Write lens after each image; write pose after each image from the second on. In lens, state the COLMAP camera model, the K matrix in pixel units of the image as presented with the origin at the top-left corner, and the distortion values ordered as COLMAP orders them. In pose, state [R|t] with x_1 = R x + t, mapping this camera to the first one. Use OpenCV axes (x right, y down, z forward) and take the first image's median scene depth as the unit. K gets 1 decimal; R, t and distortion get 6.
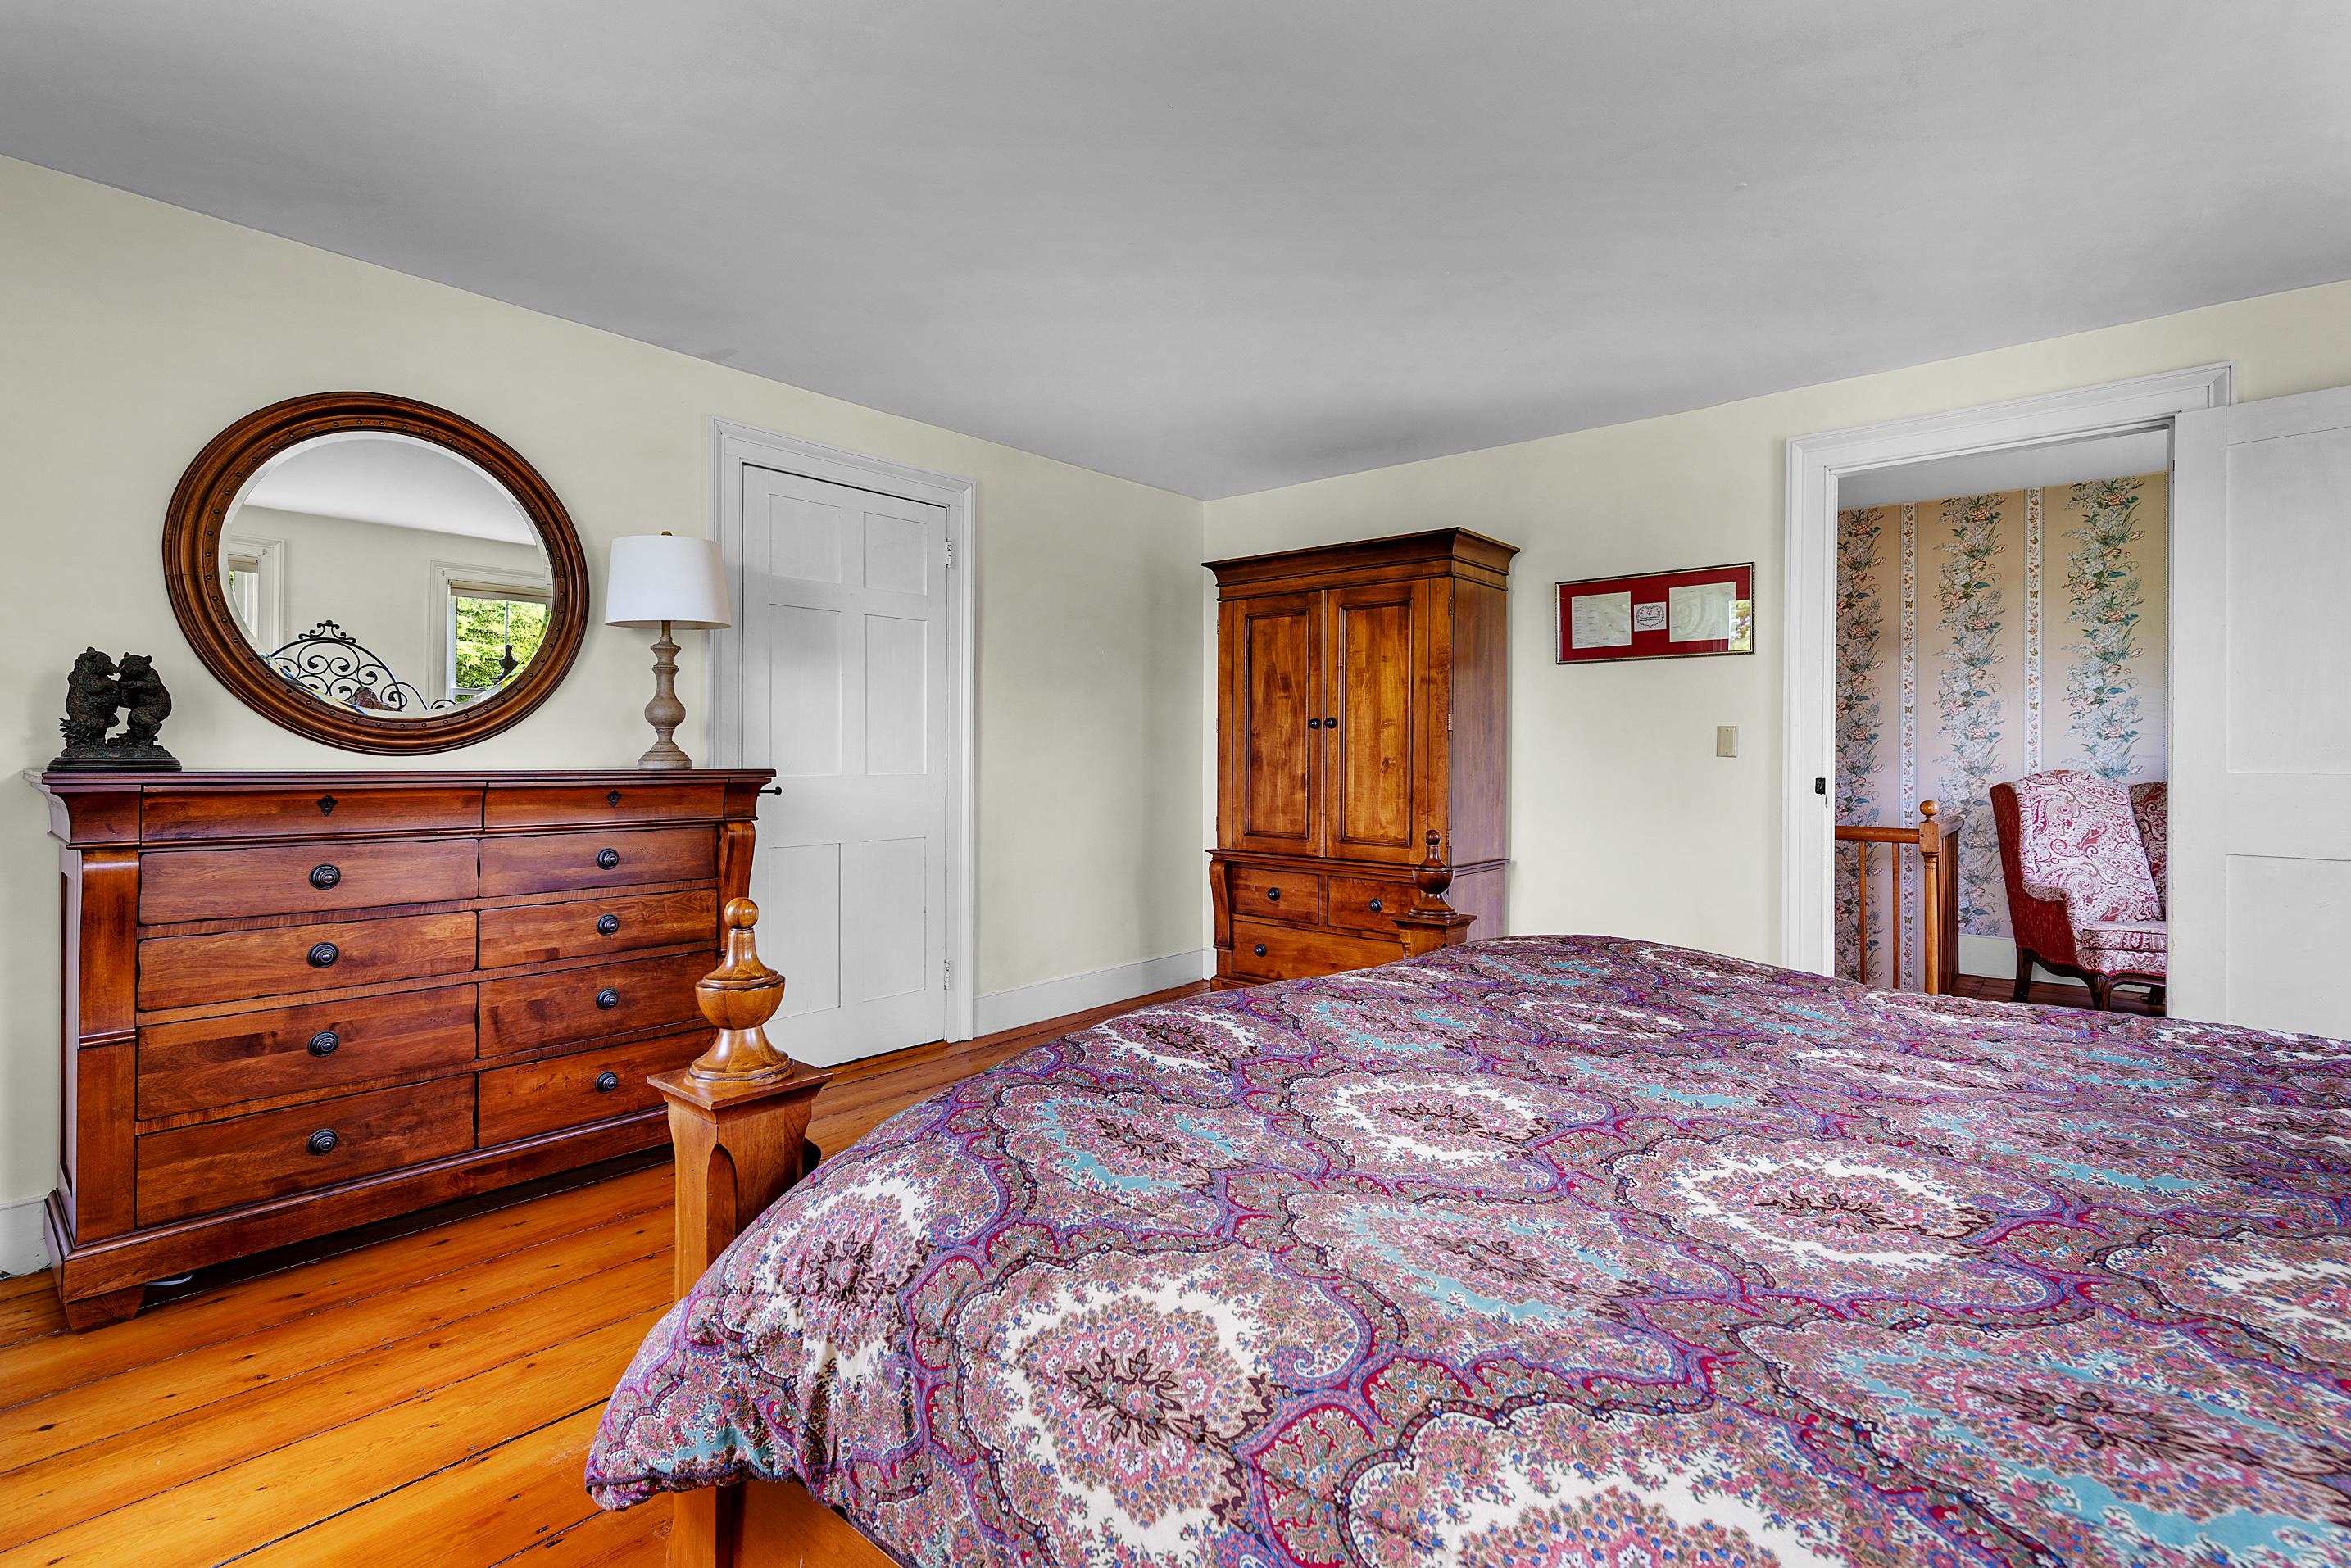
lens RADIAL K [[1050.8, 0, 1180.1], [0, 1050.8, 756.8], [0, 0, 1]] dist [-0.001297, -0.000369]
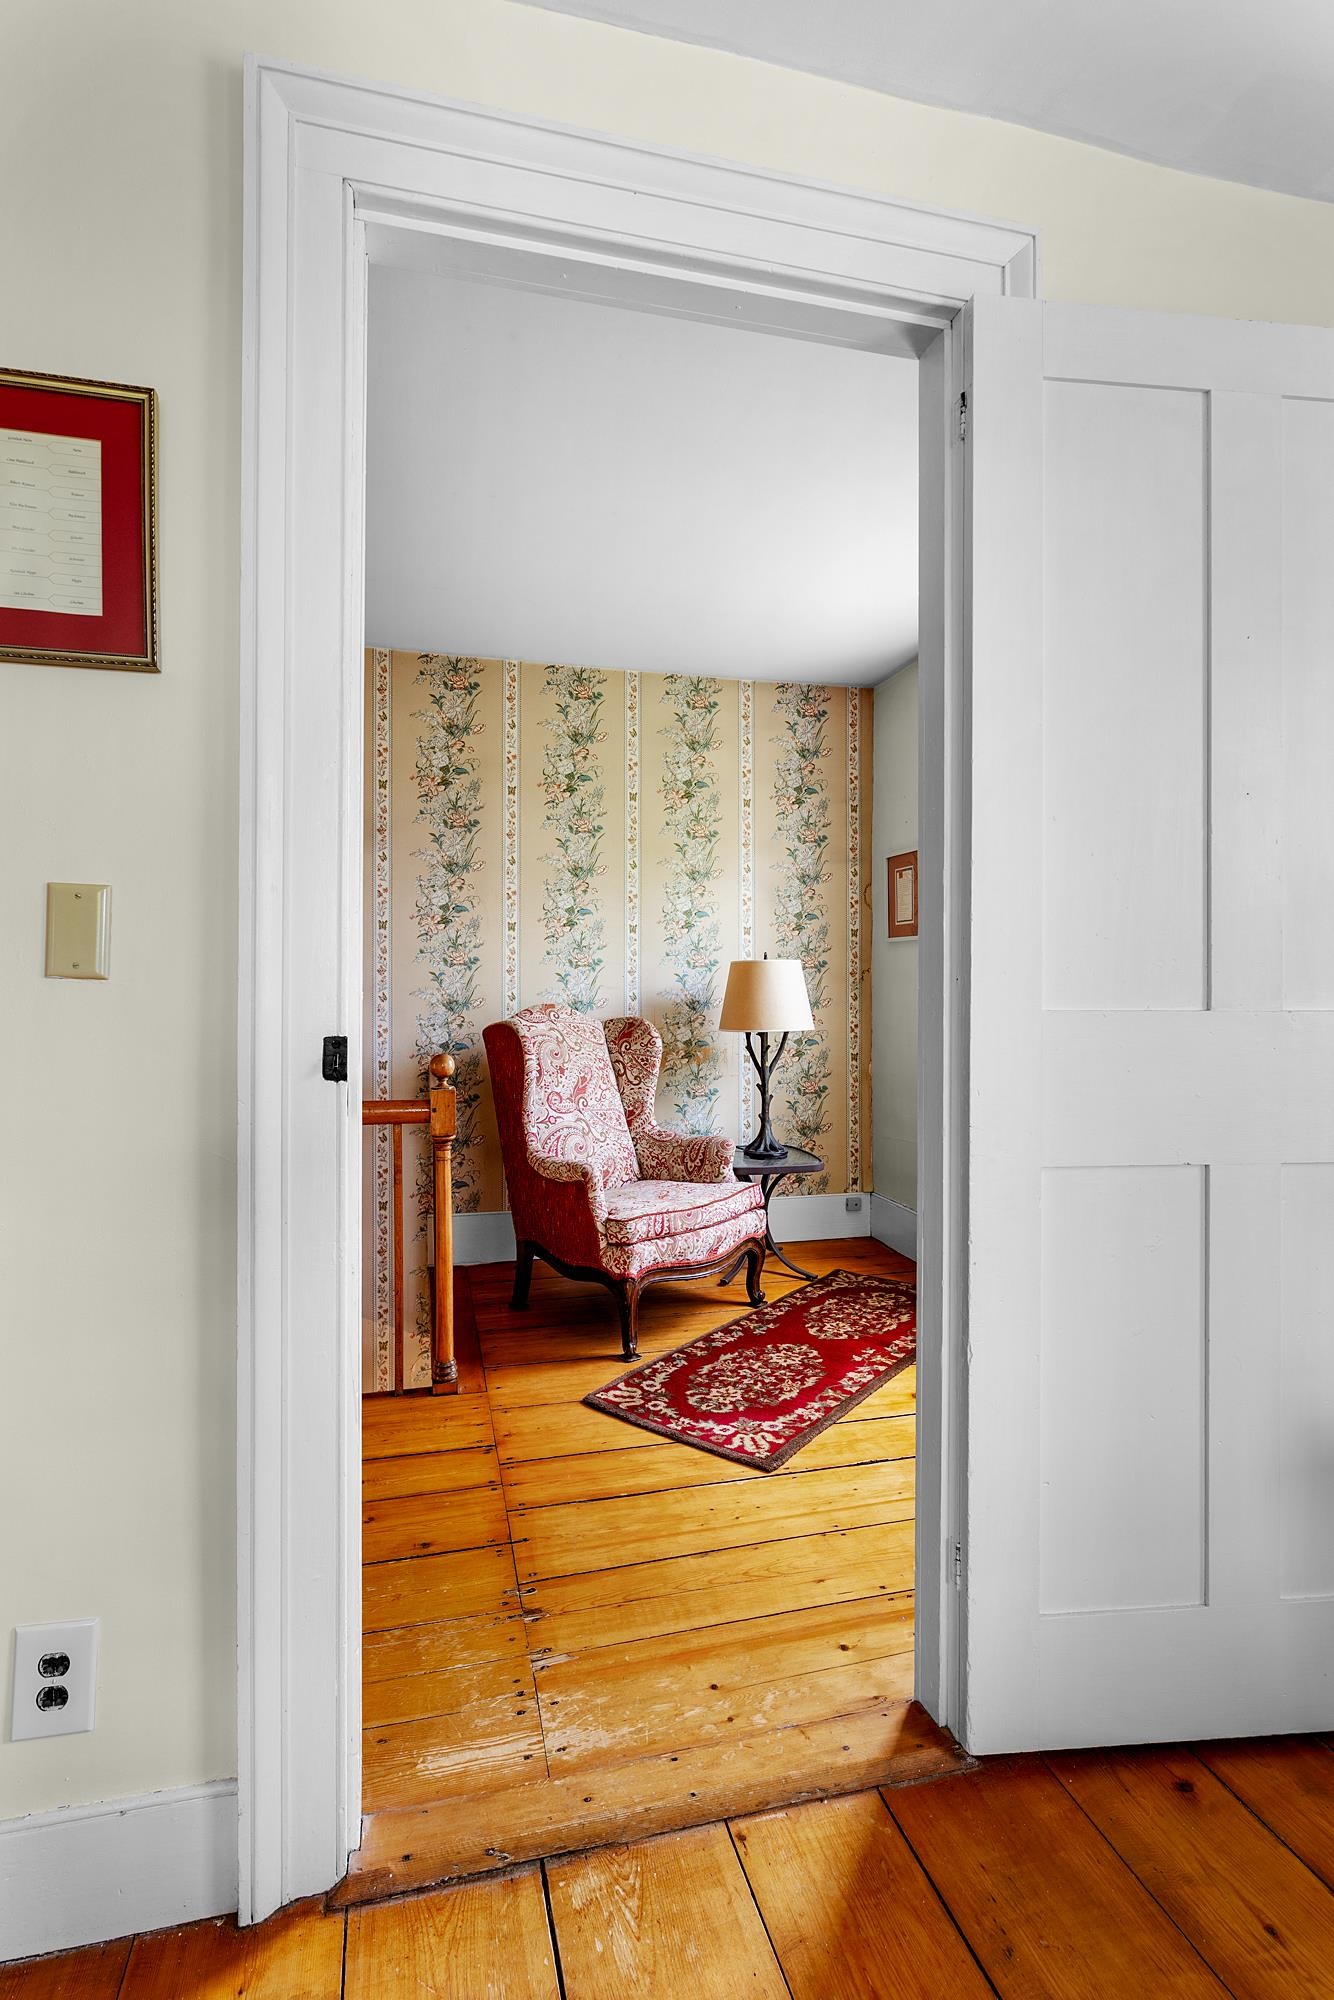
lens RADIAL K [[961.0, 0, 622.4], [0, 961.0, 996.4], [0, 0, 1]] dist [0.002408, 0.000598]
pose [[0.607019, -0.005023, 0.794671, 0.294696], [0.001657, 0.999986, 0.005055, 0.003190], [-0.794686, -0.001751, 0.607019, 0.522860]]
